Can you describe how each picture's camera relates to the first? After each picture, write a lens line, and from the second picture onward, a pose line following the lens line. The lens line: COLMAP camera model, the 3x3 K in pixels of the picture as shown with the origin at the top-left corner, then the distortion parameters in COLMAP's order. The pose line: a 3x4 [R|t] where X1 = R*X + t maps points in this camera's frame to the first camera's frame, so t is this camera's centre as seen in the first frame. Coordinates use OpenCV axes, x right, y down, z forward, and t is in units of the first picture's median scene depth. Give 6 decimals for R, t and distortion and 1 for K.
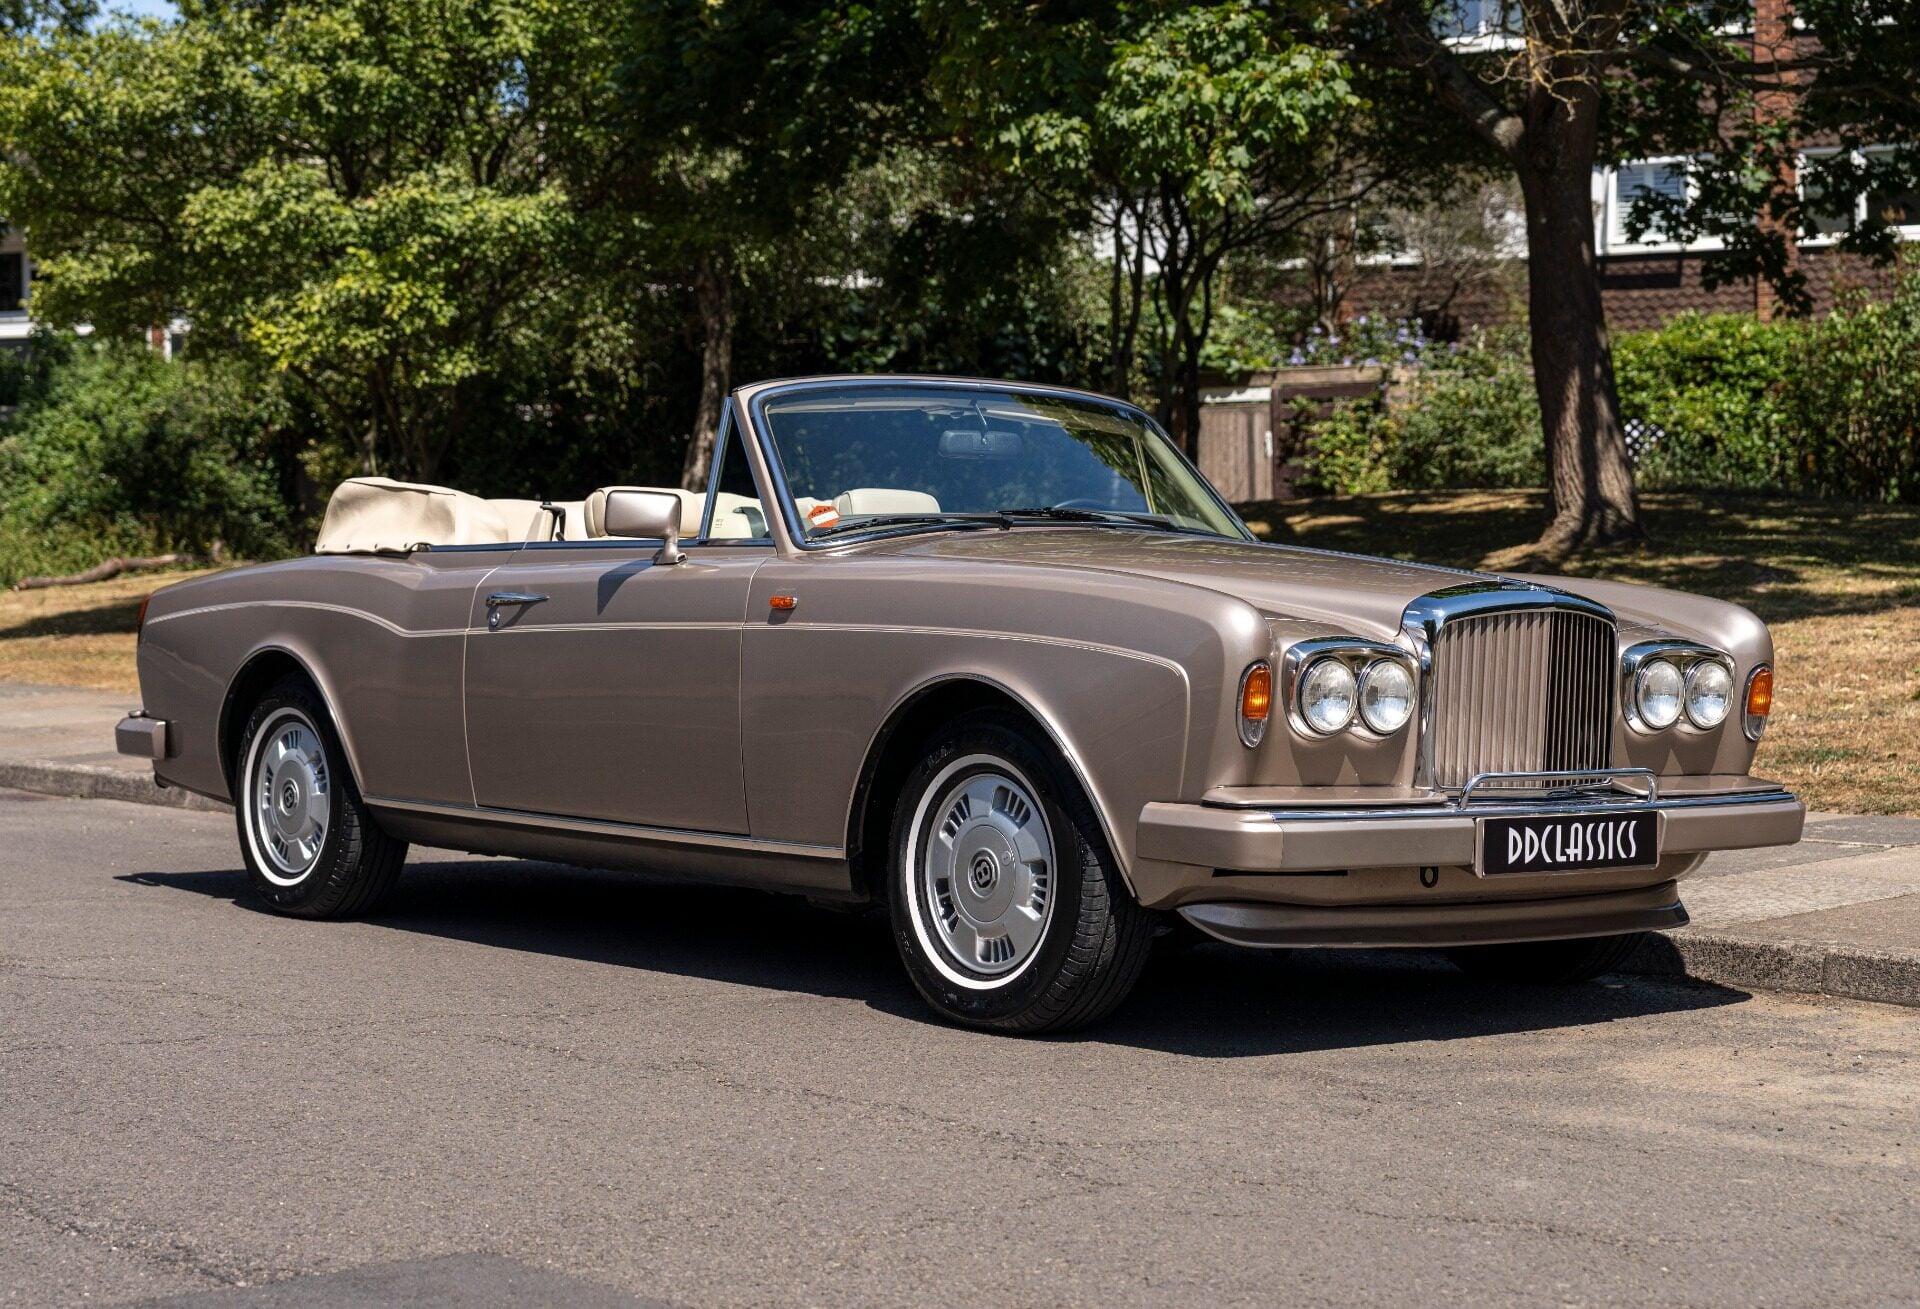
lens RADIAL K [[3073.4, 0, 975.2], [0, 3073.4, 639.5], [0, 0, 1]] dist [-0.014262, 0.000000]
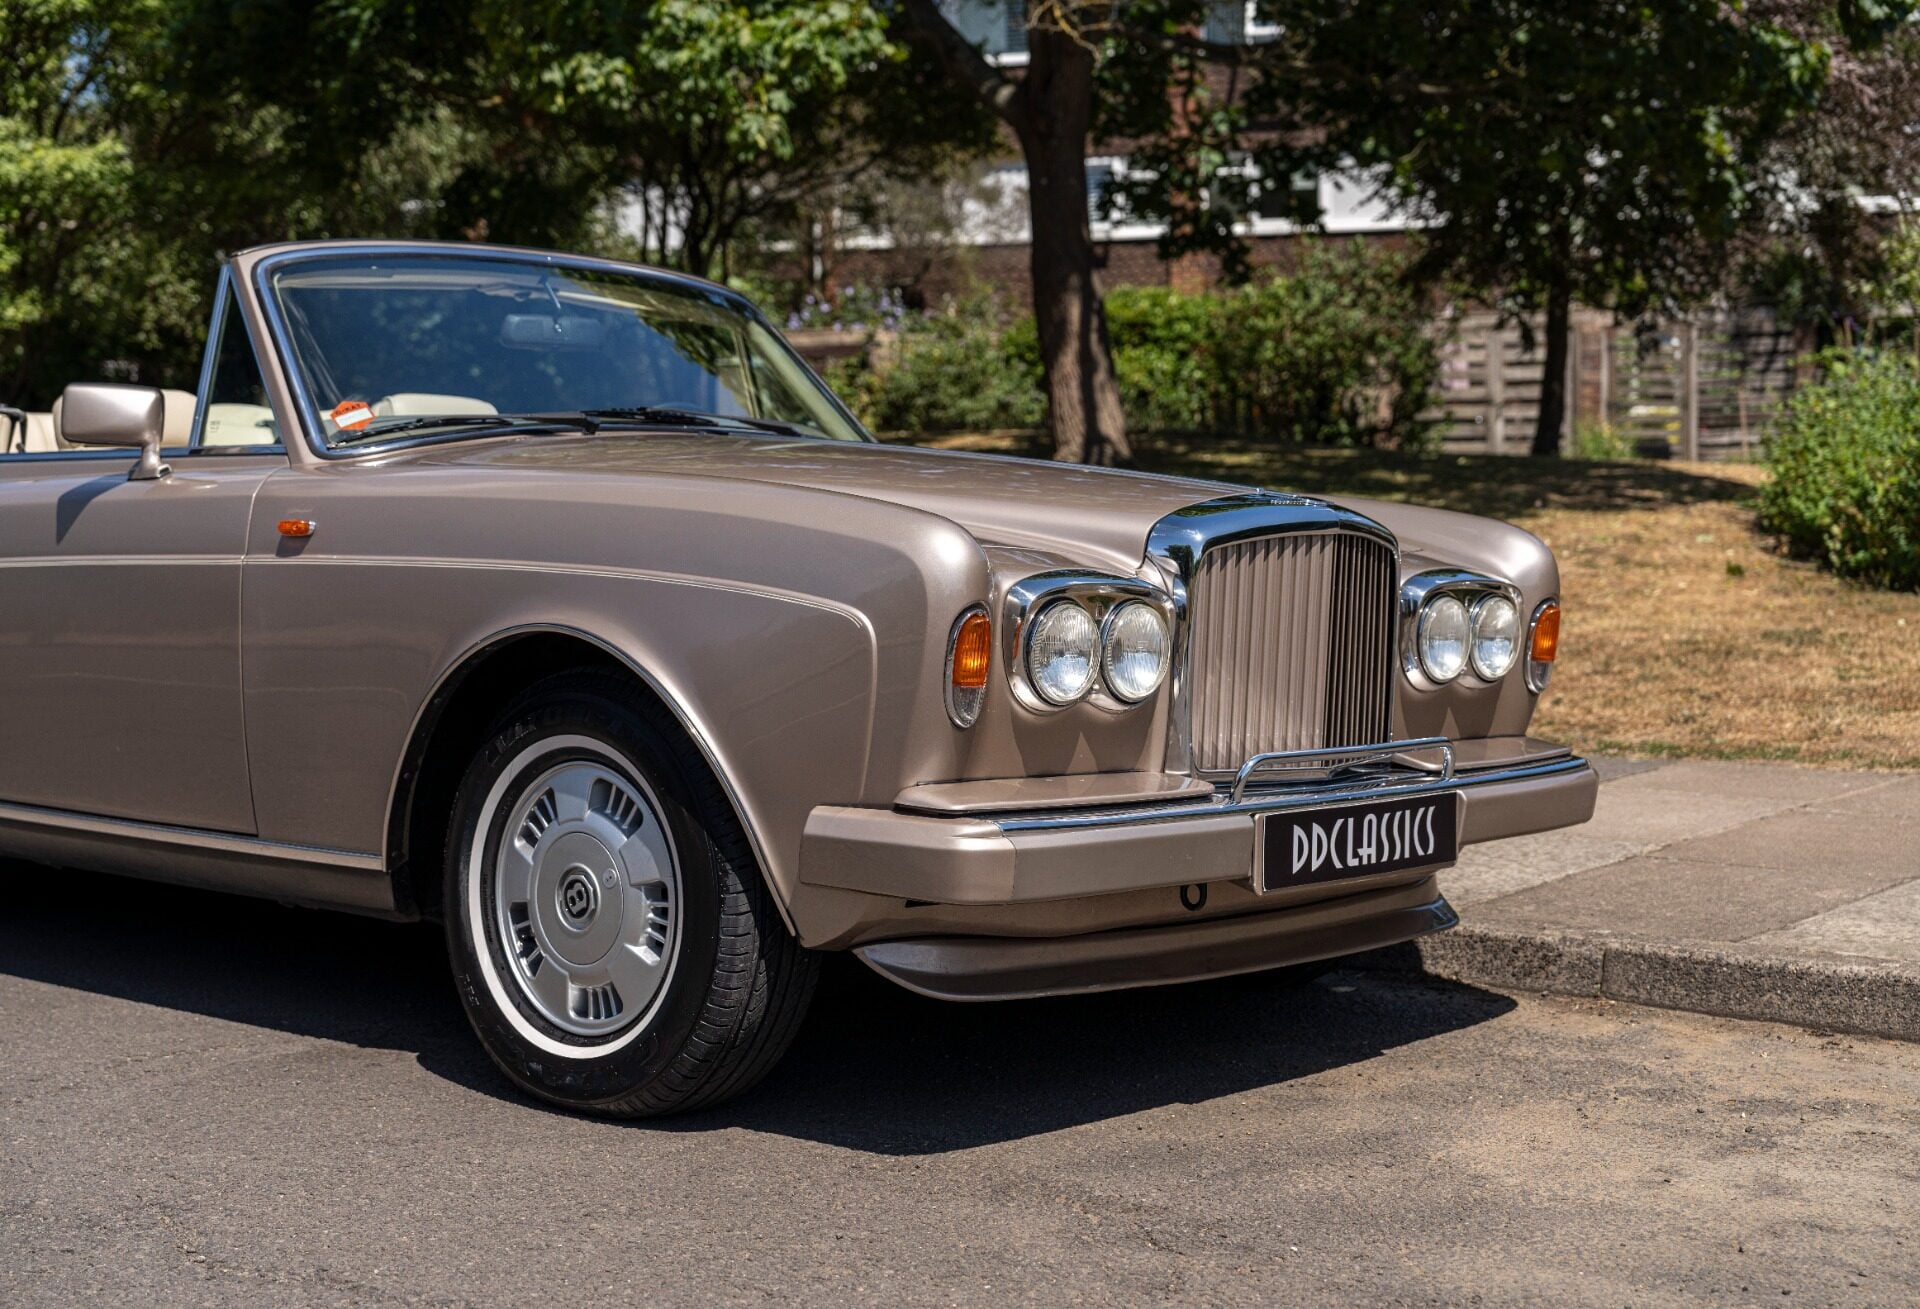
lens RADIAL K [[2561.4, 0, 940.4], [0, 2561.4, 669.0], [0, 0, 1]] dist [0.030239, 0.000000]
pose [[0.986600, -0.013696, 0.162582, -0.006804], [0.007033, 0.999114, 0.041484, -0.001758], [-0.163006, -0.039784, 0.985823, 0.252228]]
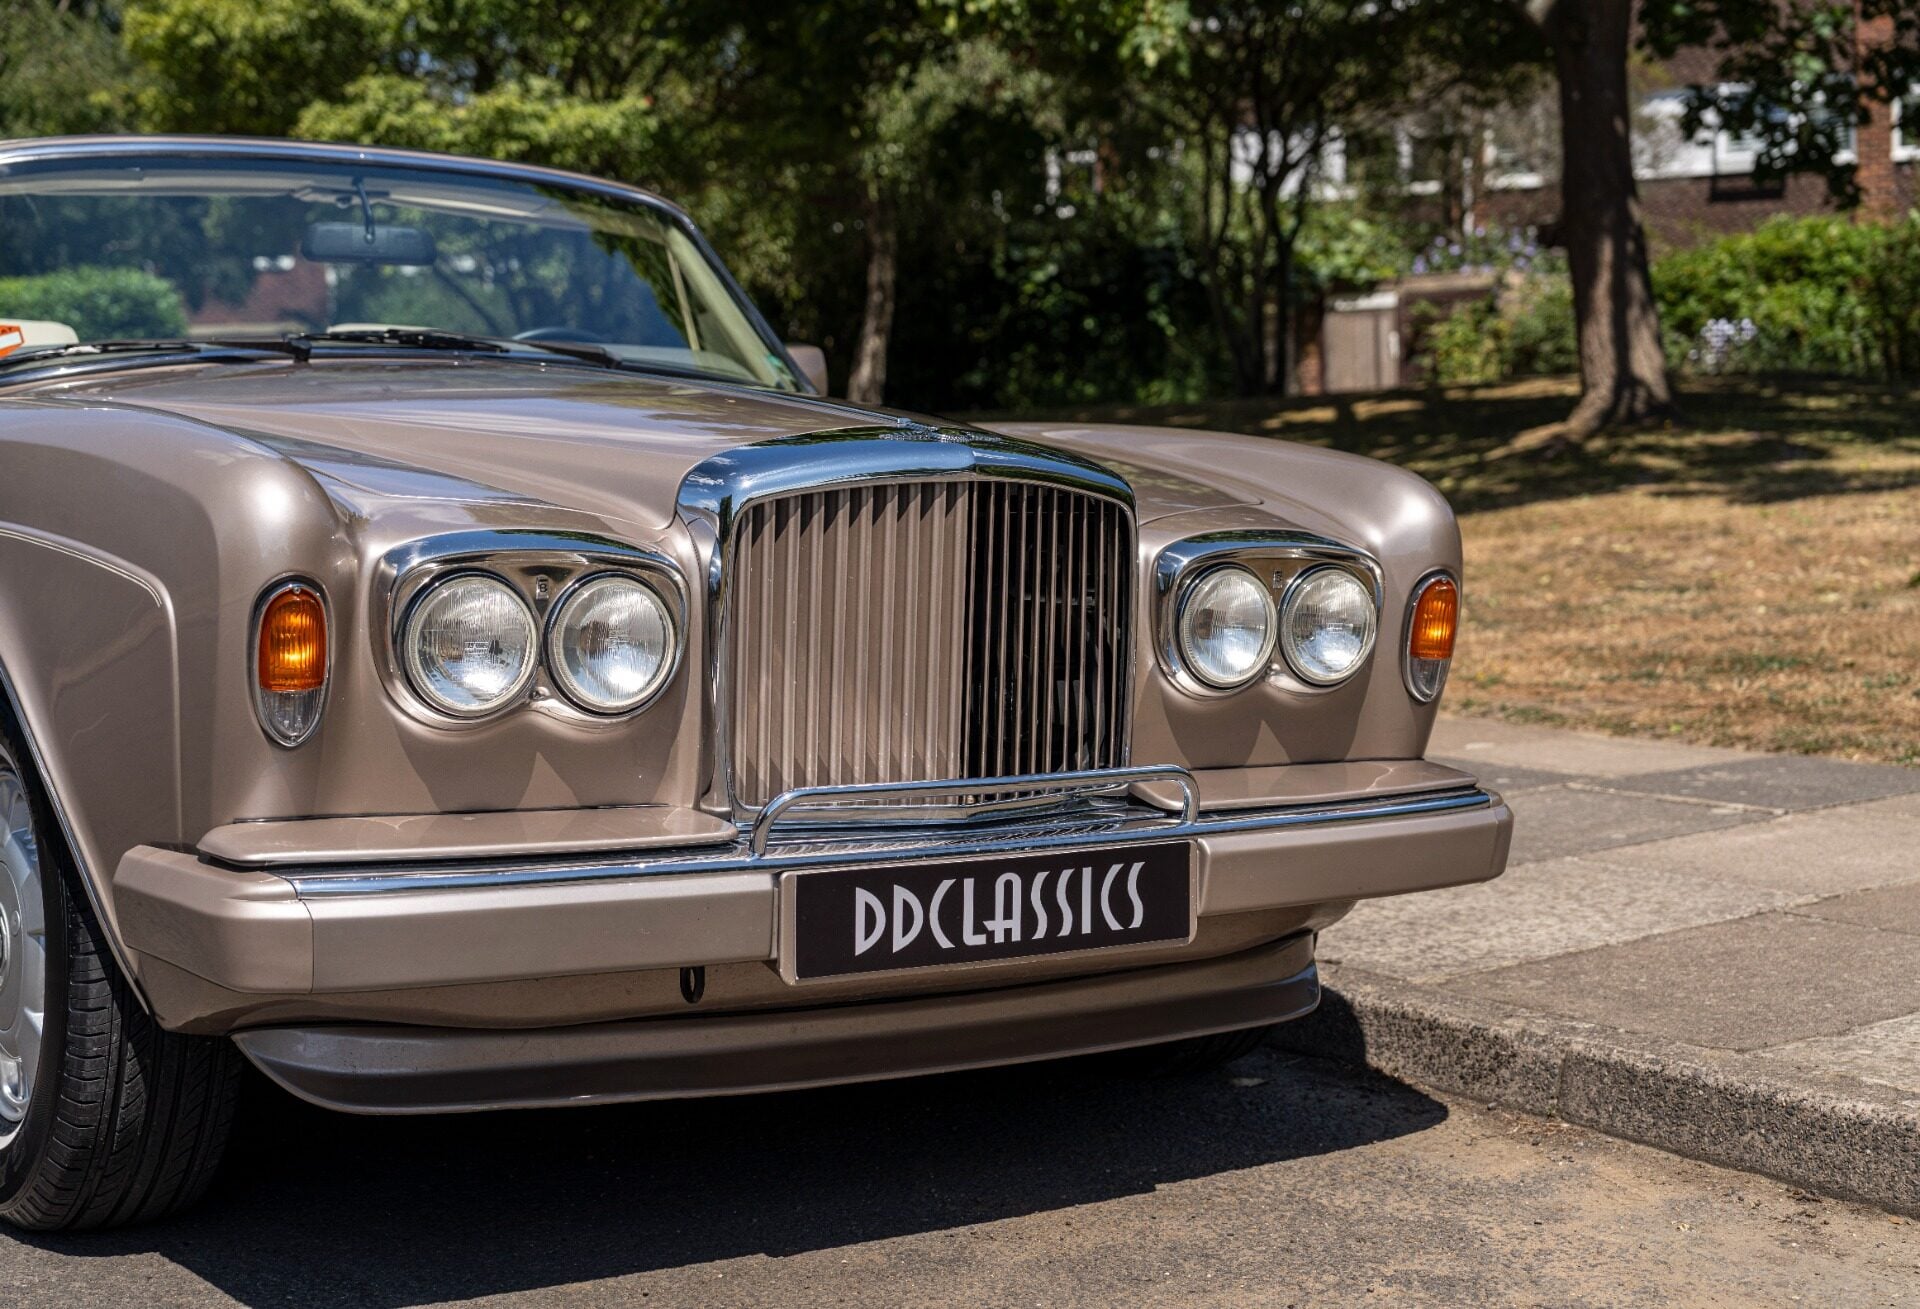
lens RADIAL K [[2604.5, 0, 911.9], [0, 2604.5, 692.5], [0, 0, 1]] dist [0.008166, 0.000000]
pose [[0.995172, 0.000407, -0.098150, 0.142348], [0.006008, 0.997864, 0.065052, -0.001167], [0.097966, -0.065327, 0.993043, 0.346381]]
